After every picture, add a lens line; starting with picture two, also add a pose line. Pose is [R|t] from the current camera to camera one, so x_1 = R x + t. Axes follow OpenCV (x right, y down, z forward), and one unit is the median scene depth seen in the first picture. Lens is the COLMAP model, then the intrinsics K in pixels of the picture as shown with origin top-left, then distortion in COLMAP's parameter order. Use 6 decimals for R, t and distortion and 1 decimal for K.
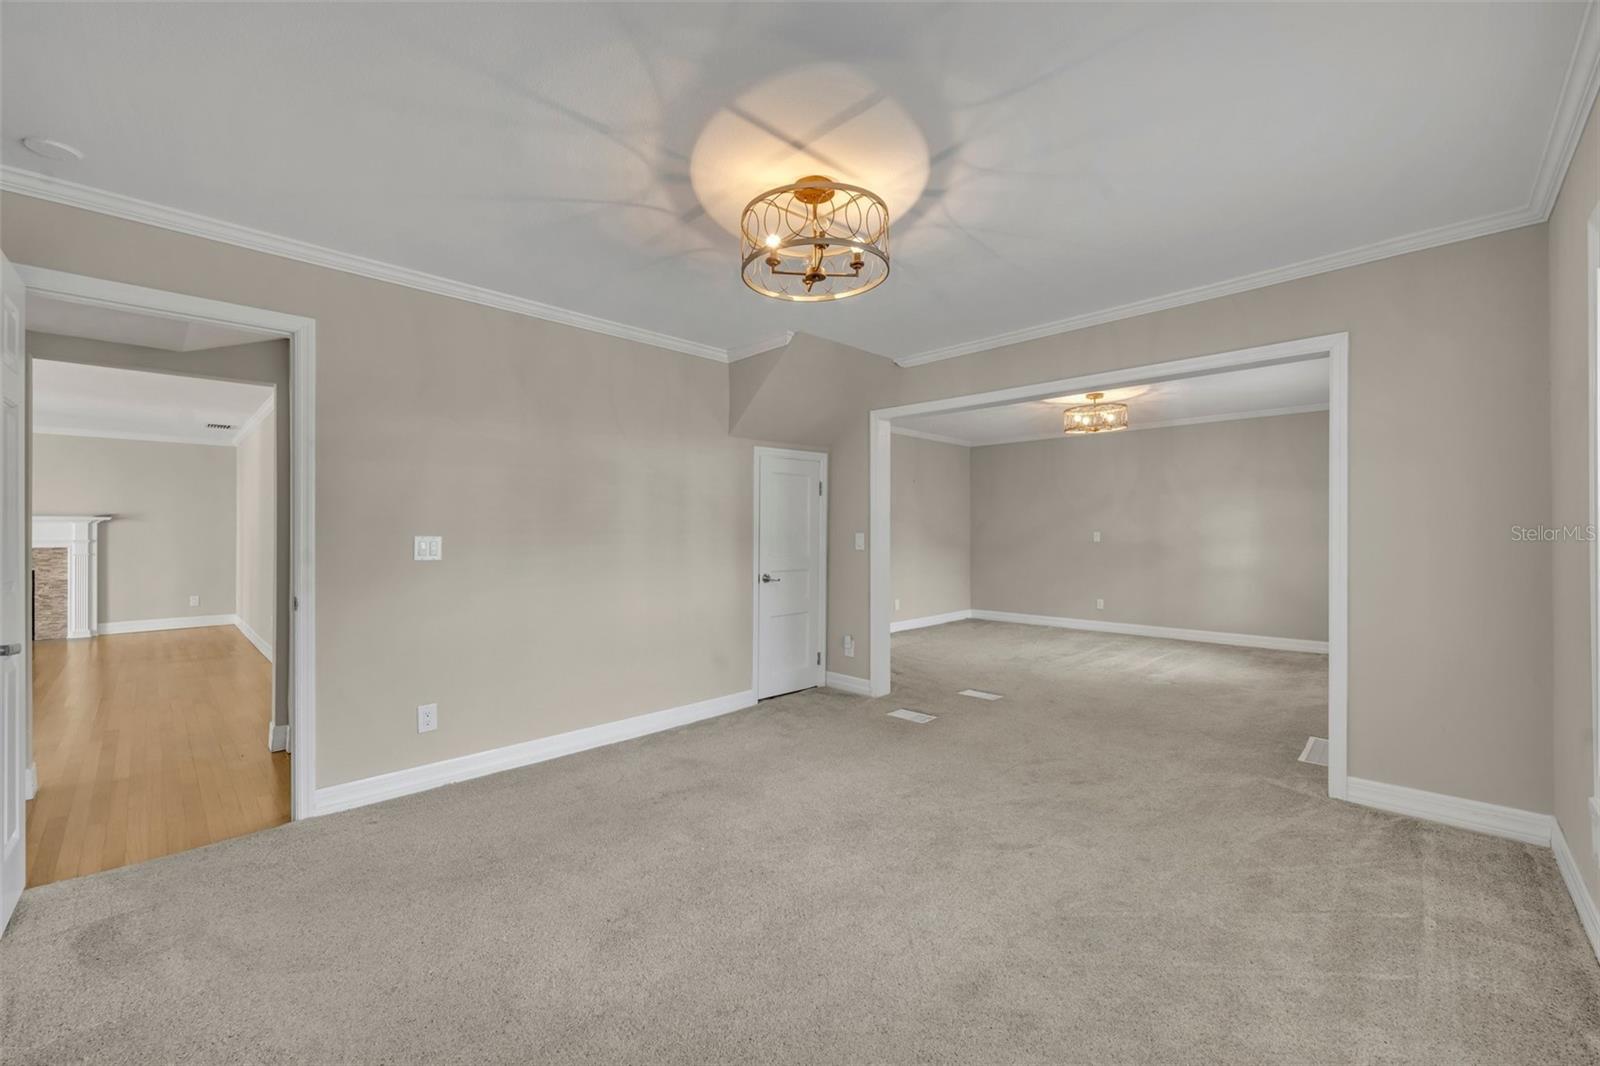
lens RADIAL K [[639.9, 0, 797.4], [0, 639.9, 533.3], [0, 0, 1]] dist [0.002934, 0.000251]
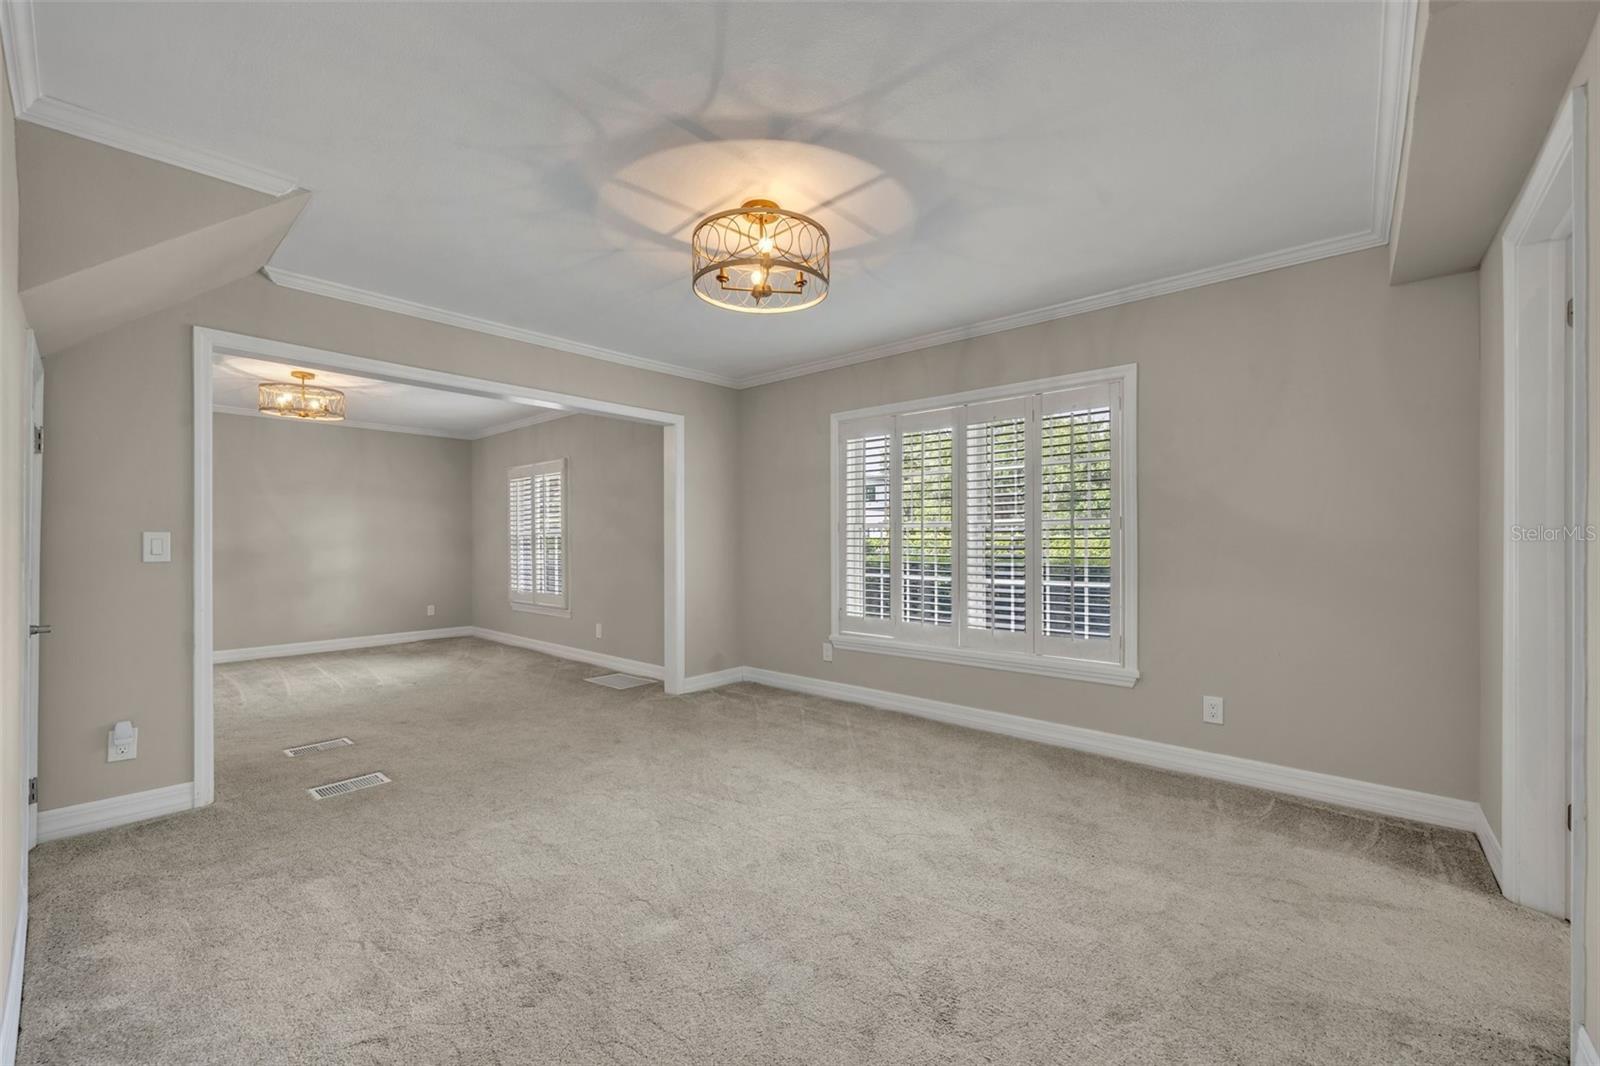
lens RADIAL K [[641.6, 0, 797.2], [0, 641.6, 542.9], [0, 0, 1]] dist [-0.001223, -0.000122]
pose [[-0.052262, -0.001379, 0.998632, -0.779379], [0.005219, 0.999985, 0.001654, 0.018460], [-0.998620, 0.005299, -0.052254, 0.730594]]
